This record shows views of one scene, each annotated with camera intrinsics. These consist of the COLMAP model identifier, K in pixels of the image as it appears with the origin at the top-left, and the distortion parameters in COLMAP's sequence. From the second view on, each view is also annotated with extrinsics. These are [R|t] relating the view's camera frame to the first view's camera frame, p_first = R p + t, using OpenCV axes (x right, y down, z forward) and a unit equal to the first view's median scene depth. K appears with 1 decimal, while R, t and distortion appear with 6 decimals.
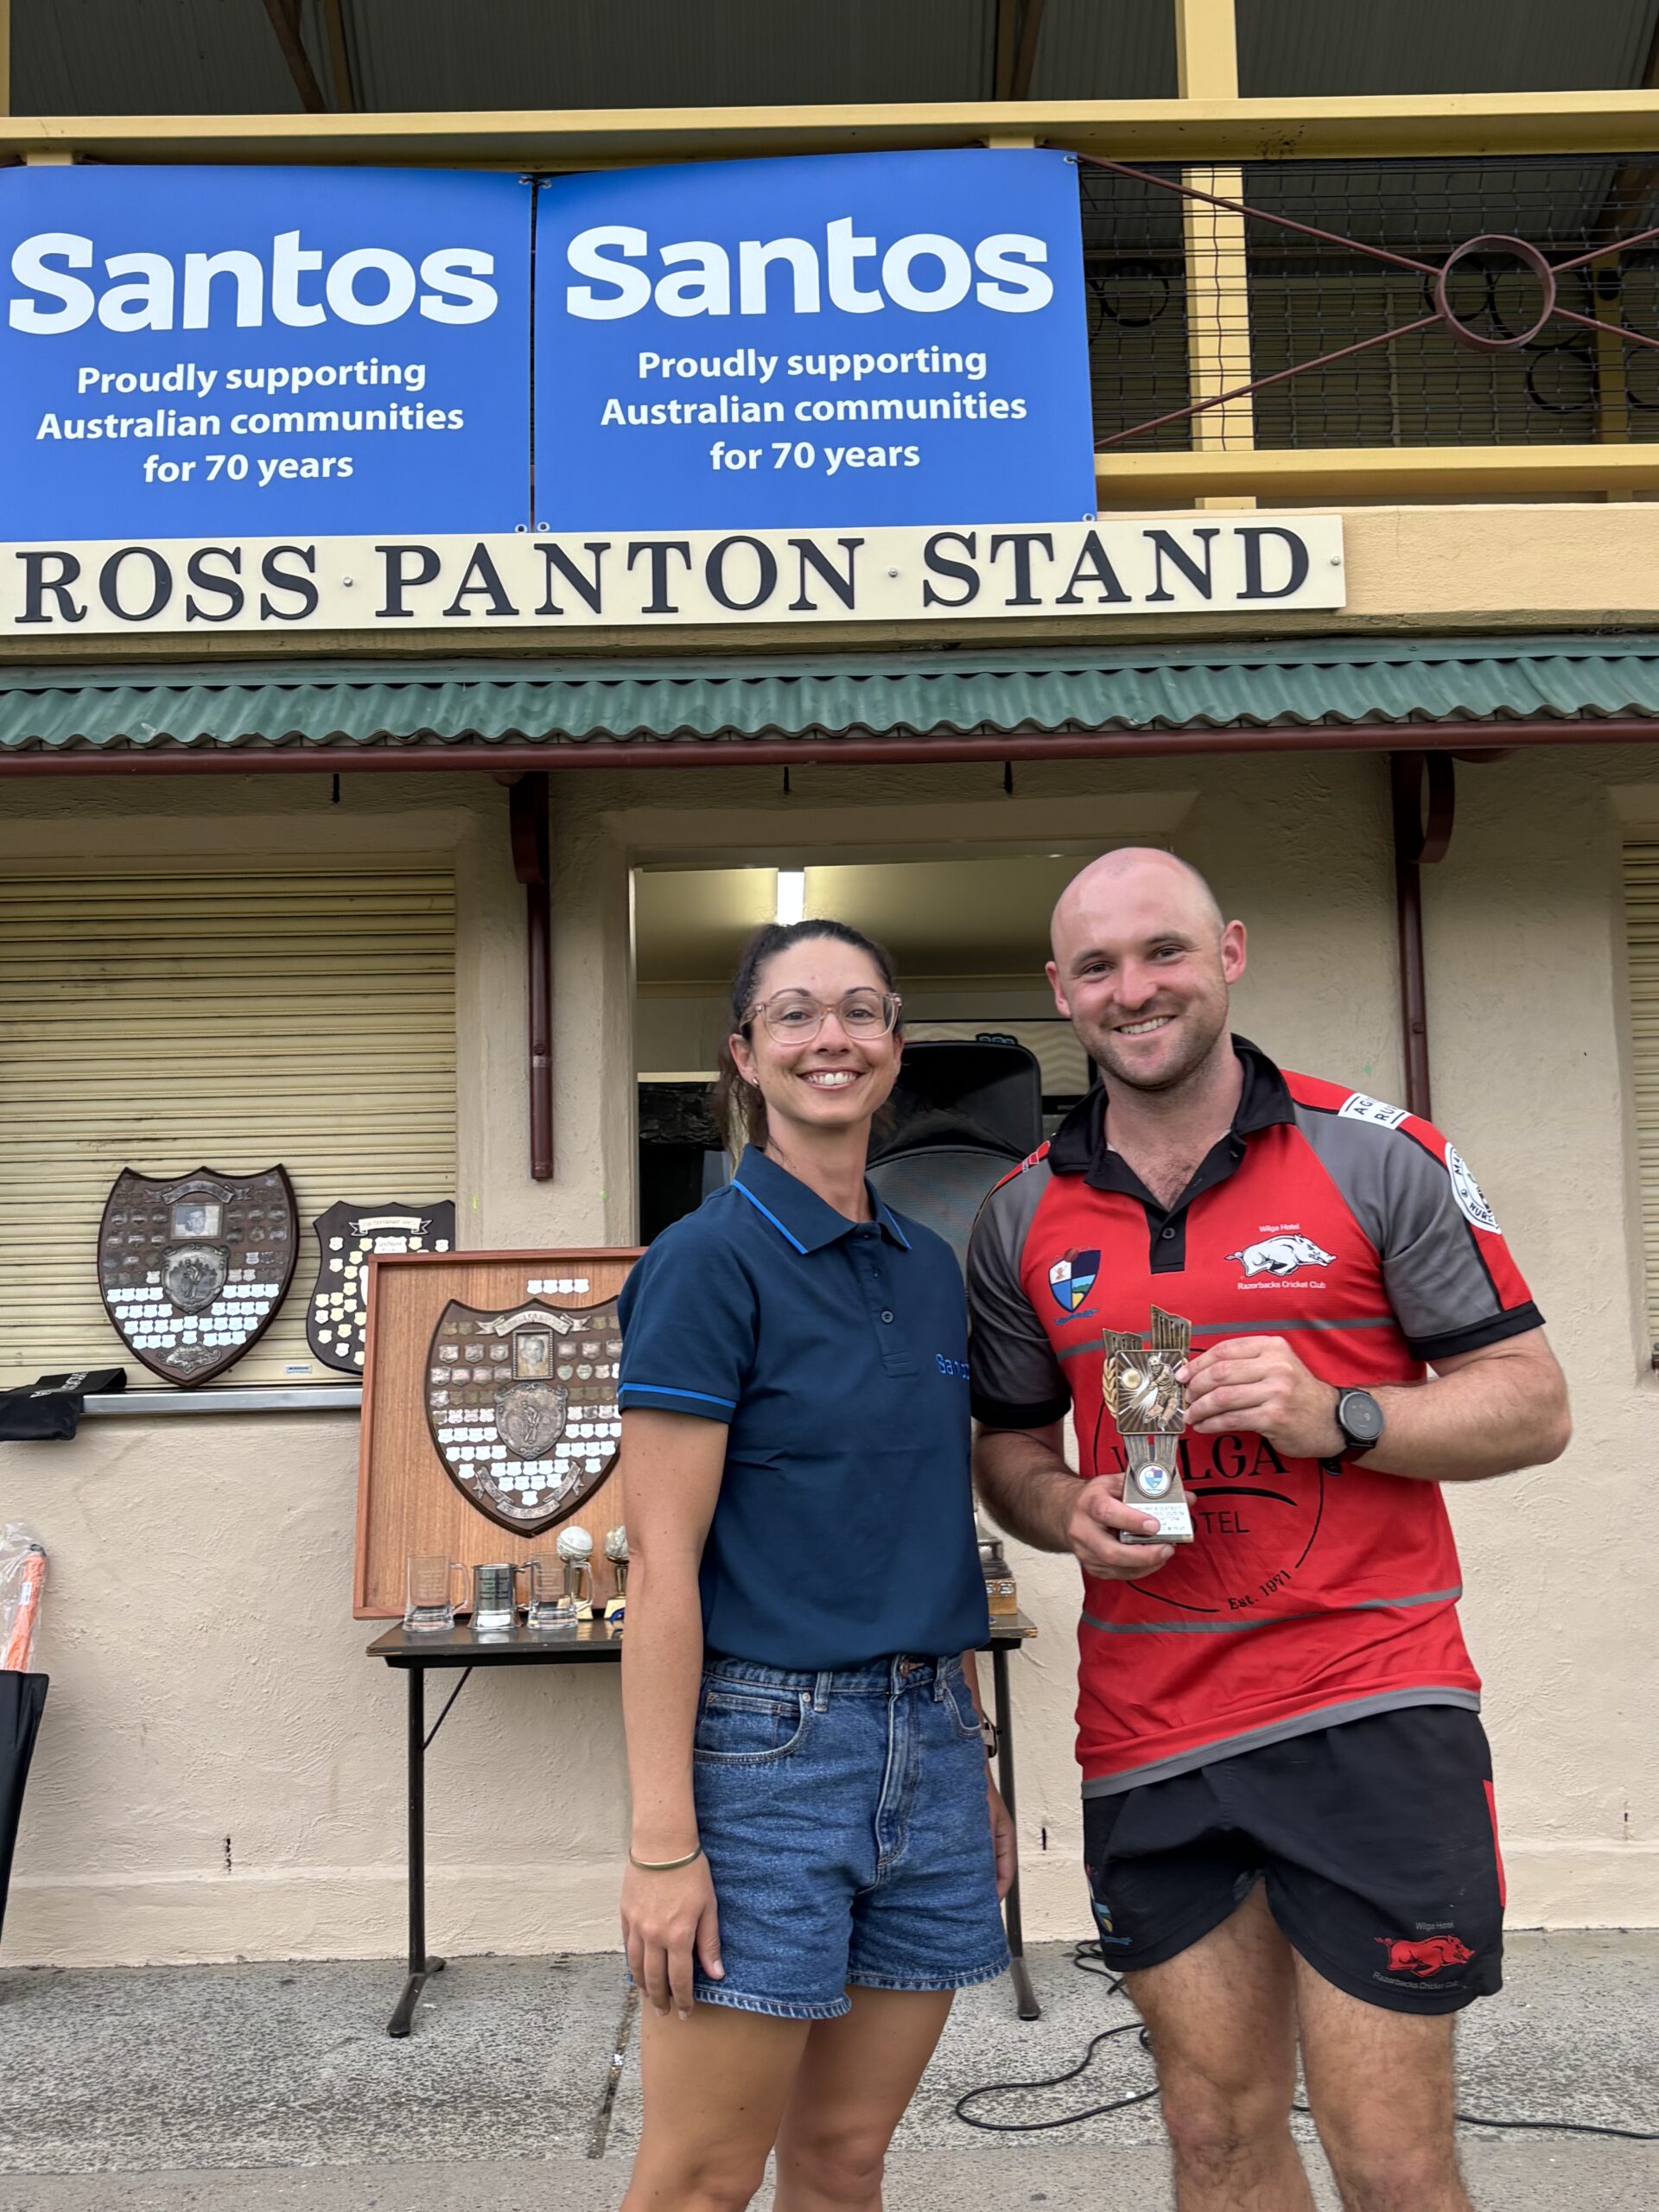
lens RADIAL K [[2371.3, 0, 805.3], [0, 2371.3, 1106.6], [0, 0, 1]] dist [0.010974, 0.000000]
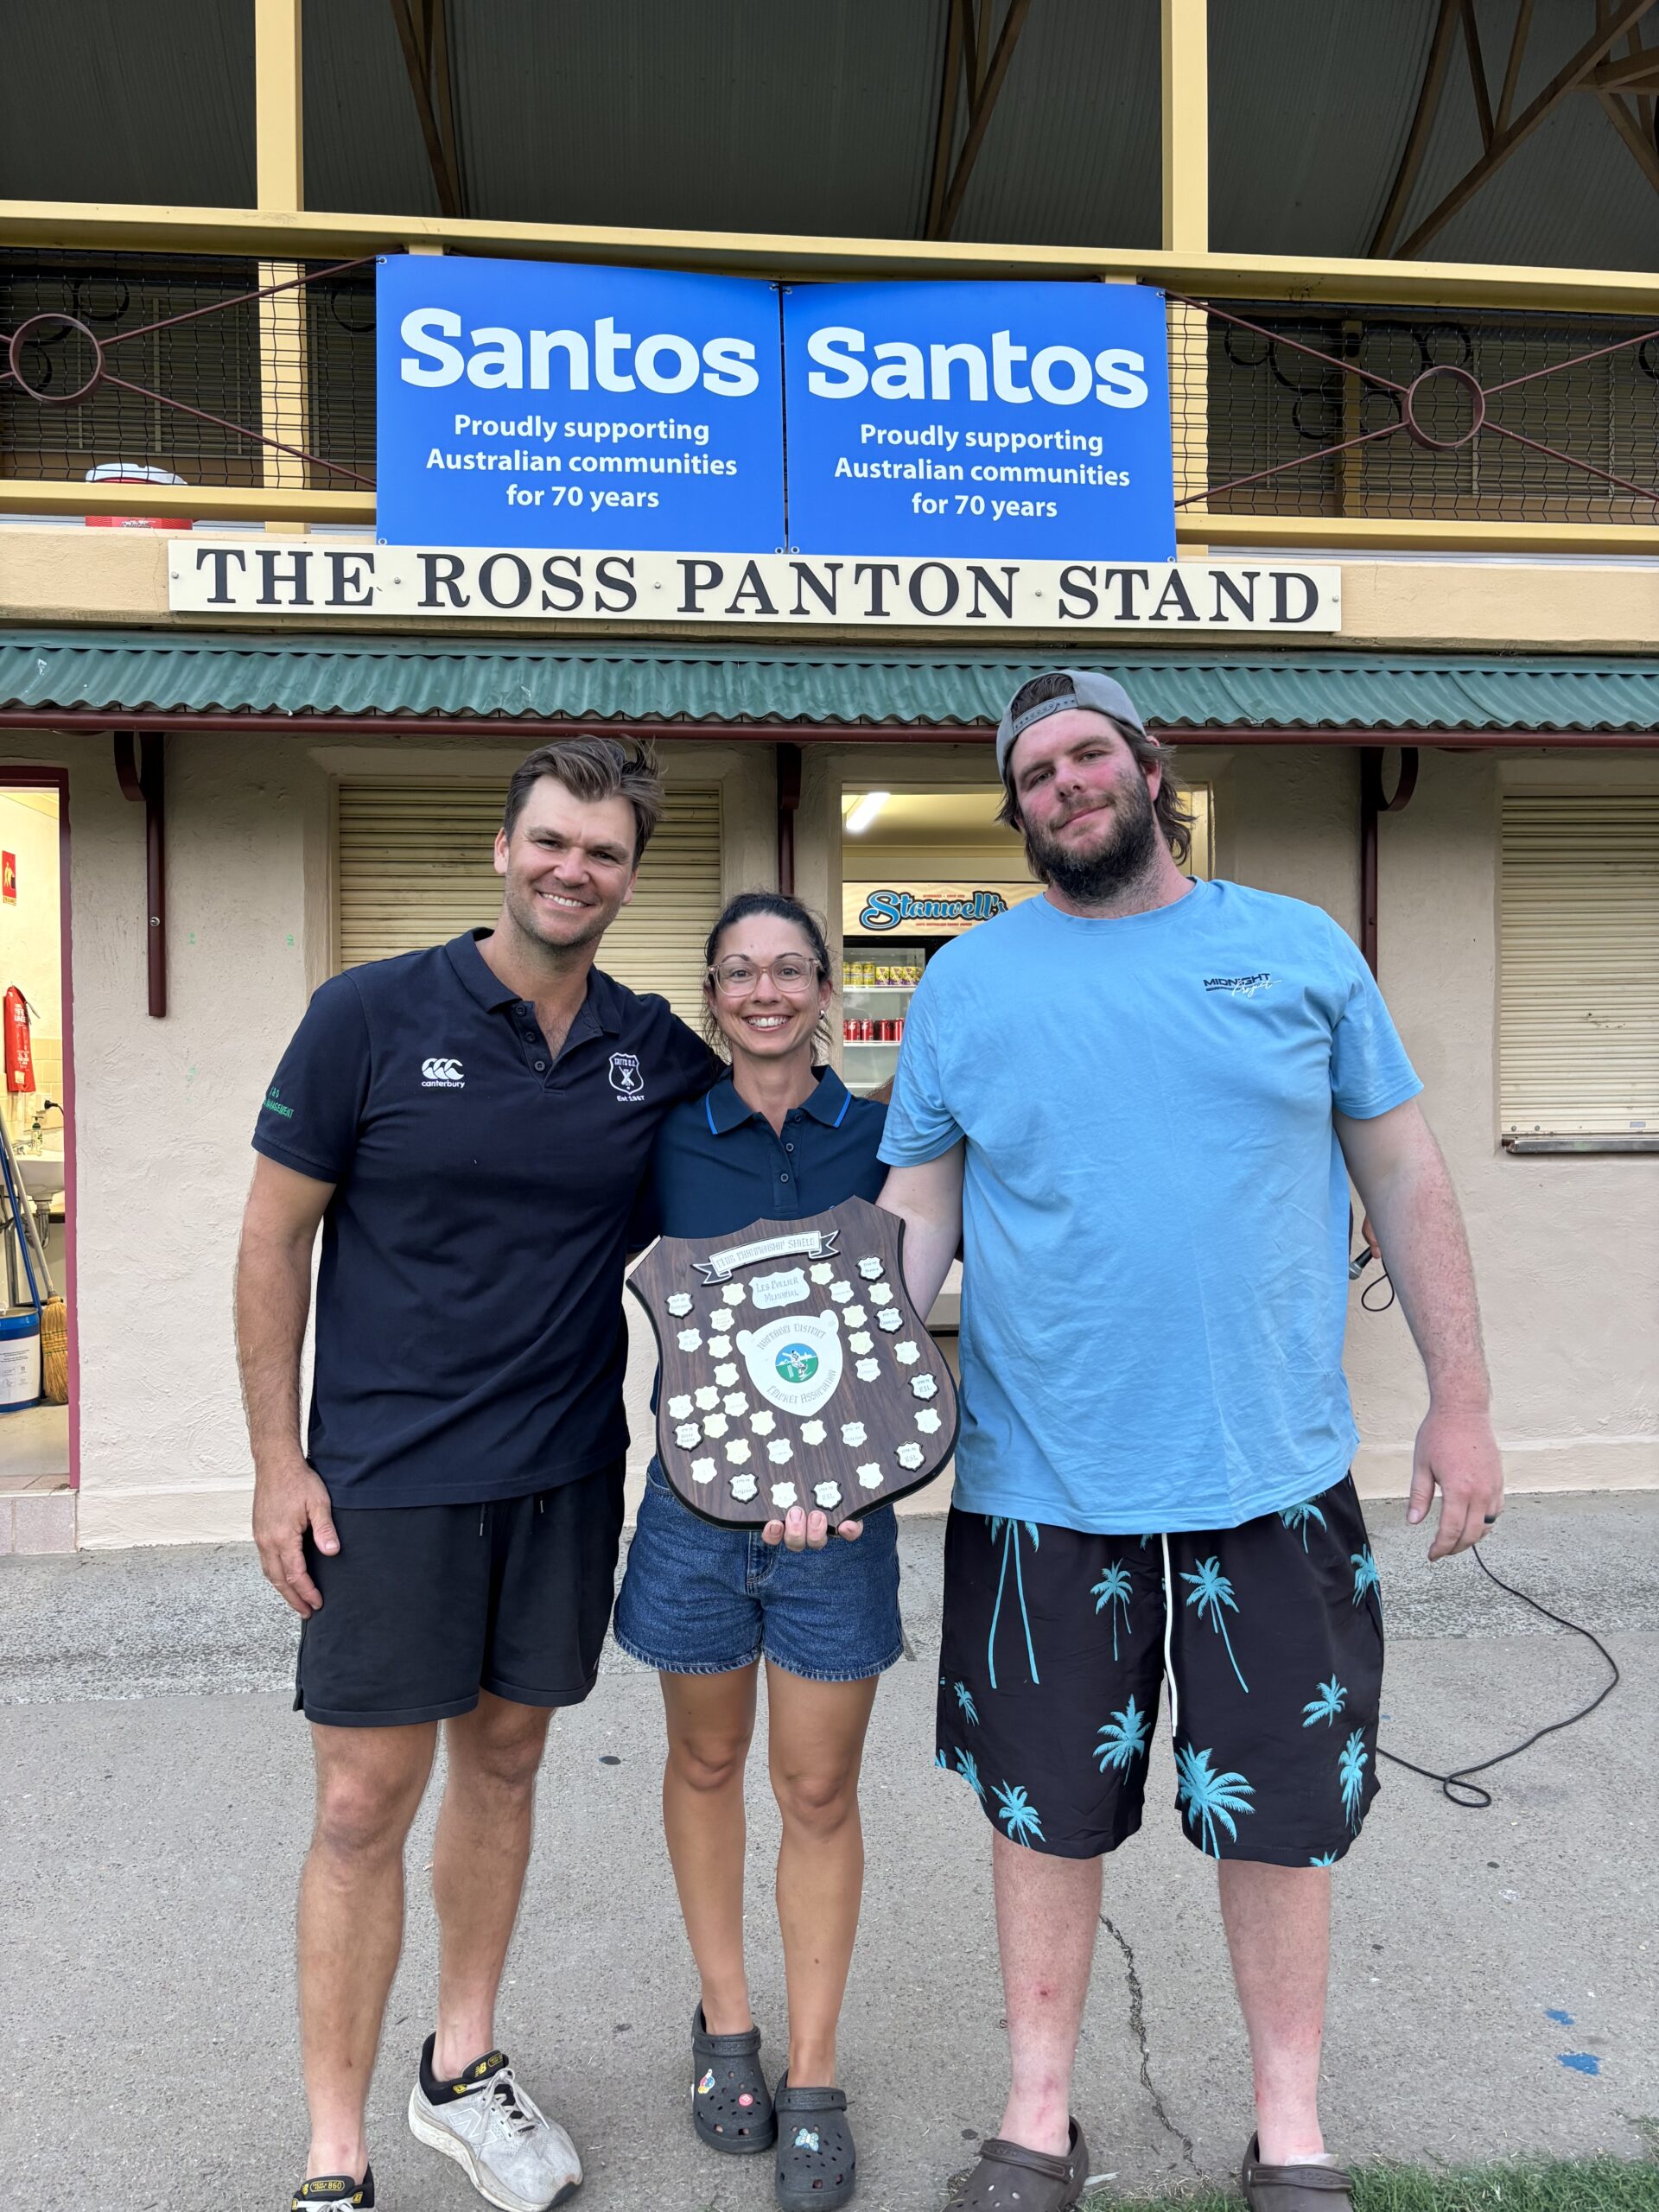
lens RADIAL K [[1670.7, 0, 826.6], [0, 1670.7, 1105.0], [0, 0, 1]] dist [-0.004182, 0.001475]
pose [[0.995493, 0.011400, 0.094150, -0.181756], [-0.023570, 0.991342, 0.129175, -0.045835], [-0.091862, -0.130812, 0.987142, -0.026037]]
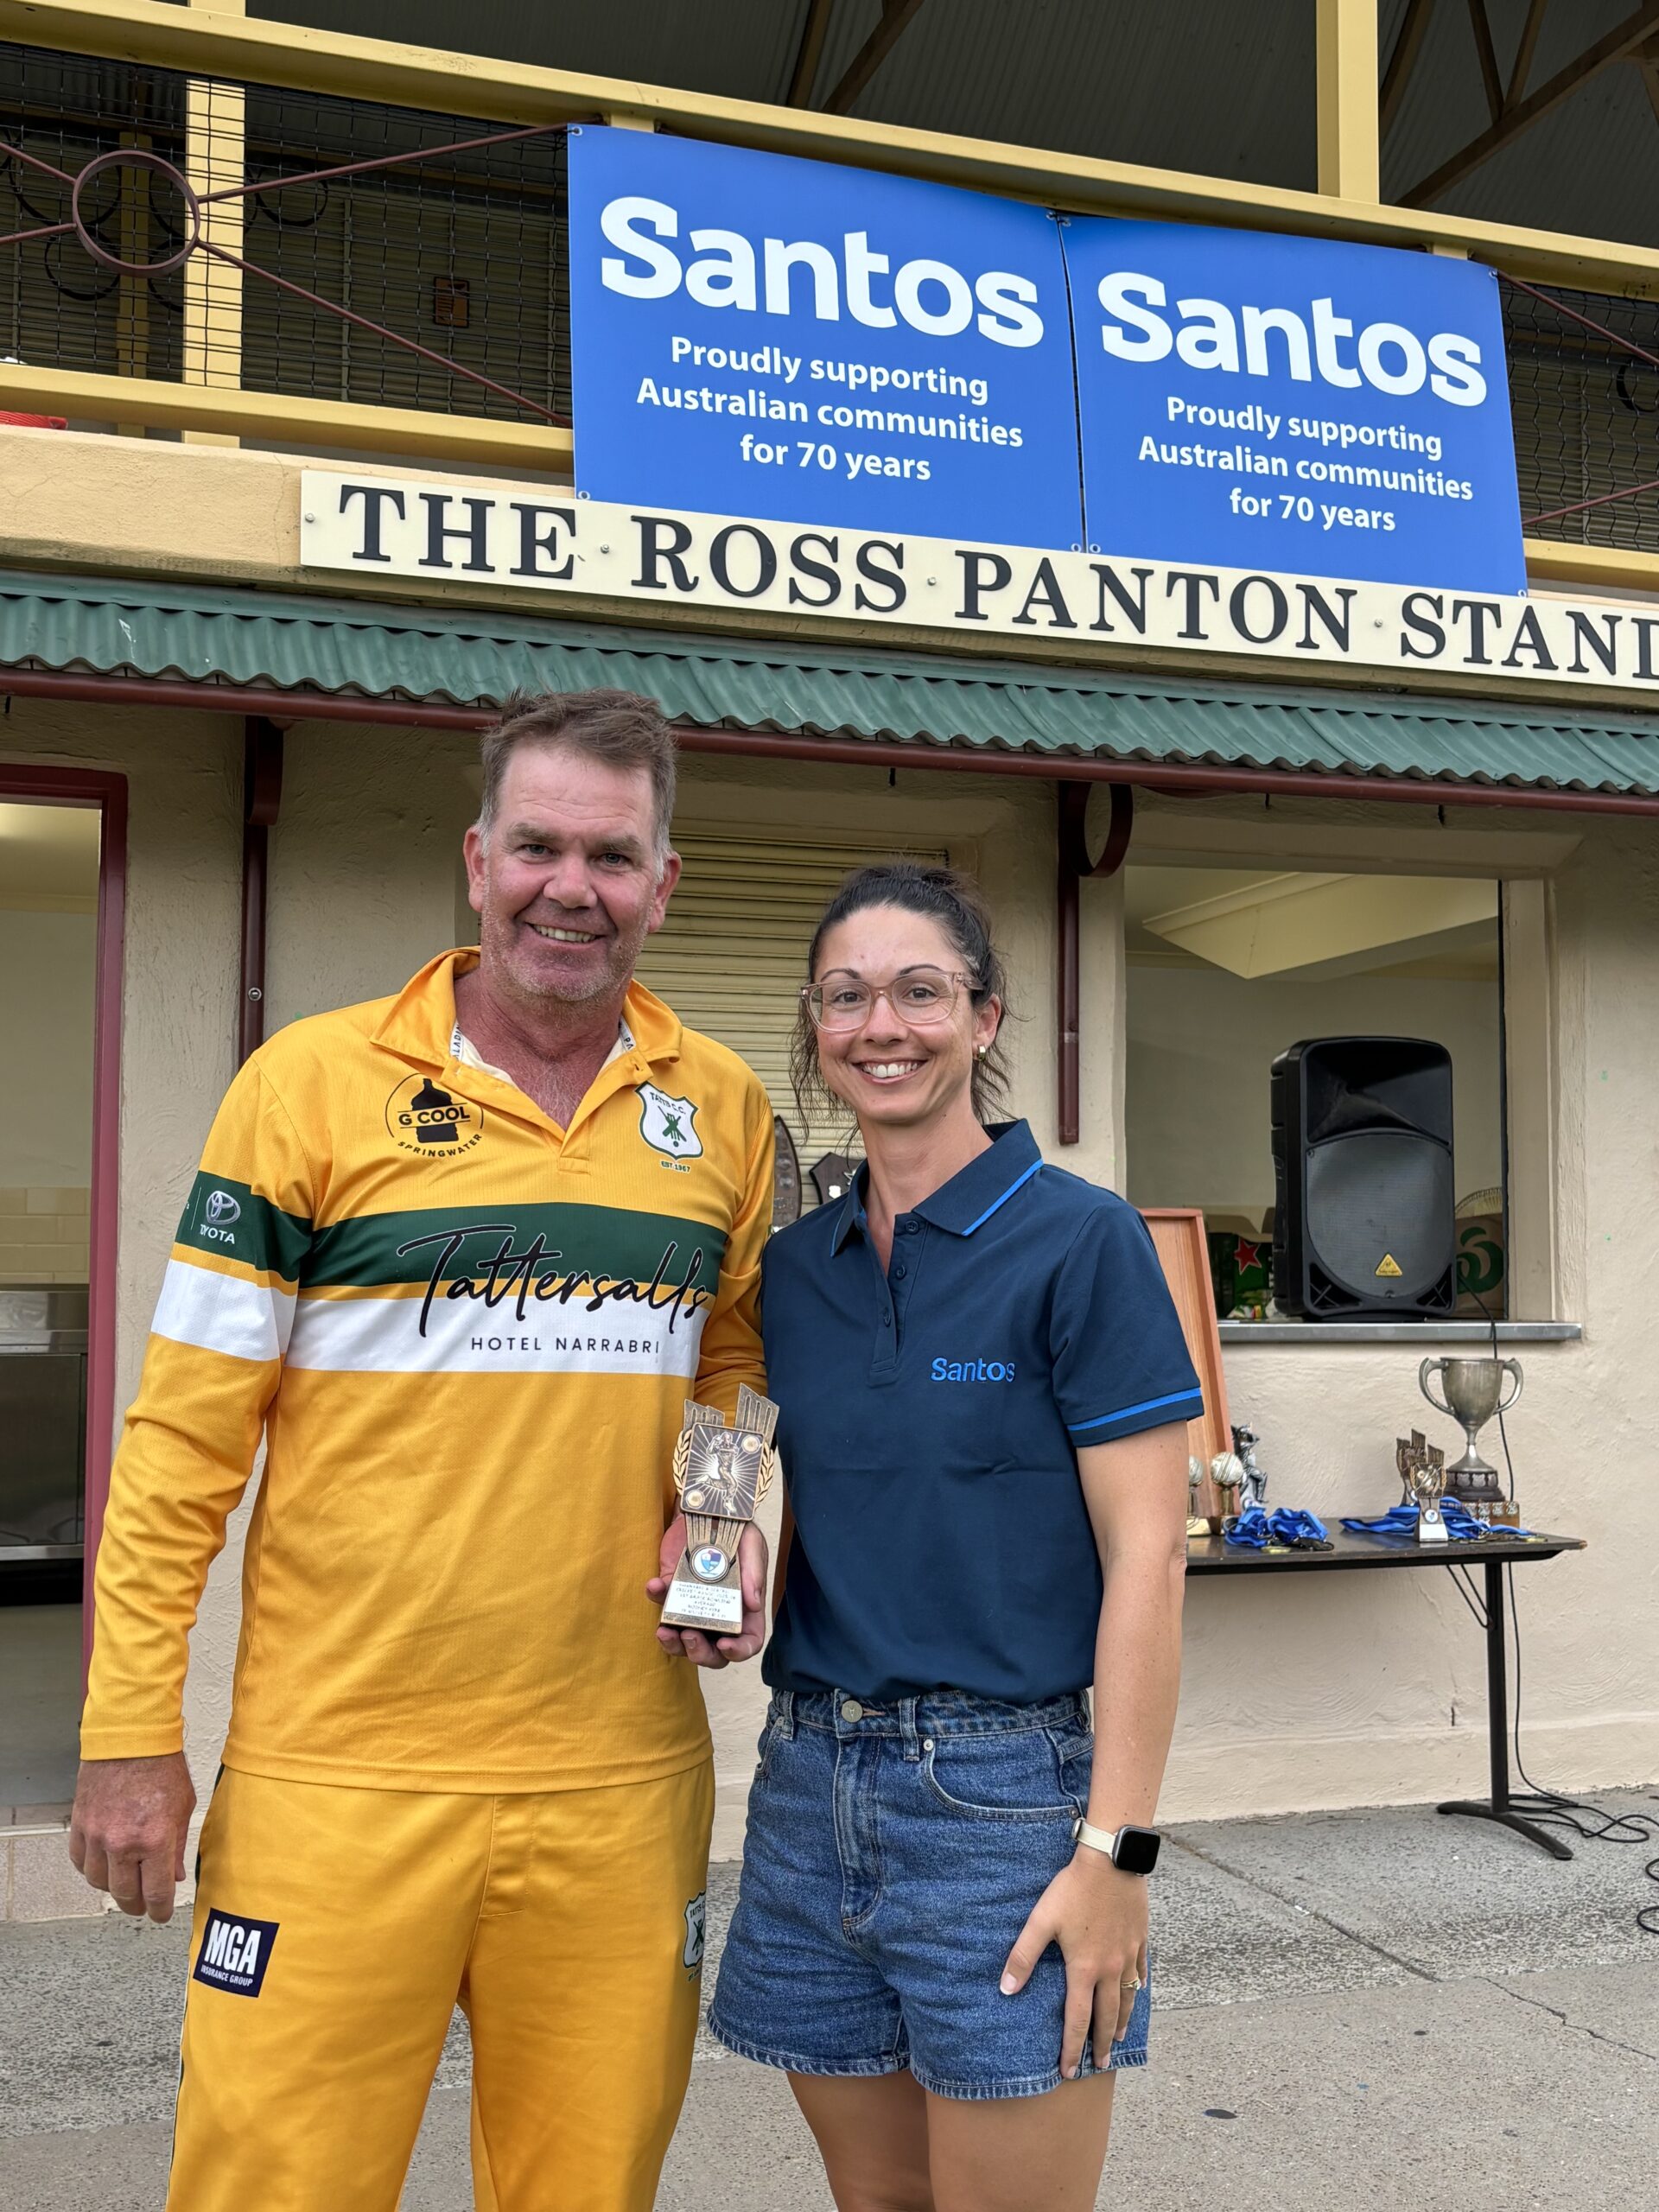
lens RADIAL K [[2371.3, 0, 818.4], [0, 2371.3, 1137.1], [0, 0, 1]] dist [0.010974, 0.000000]
pose [[0.952236, 0.039901, 0.302744, -0.552976], [-0.055077, 0.997609, 0.041753, -0.012226], [-0.300354, -0.056432, 0.952157, -0.018500]]
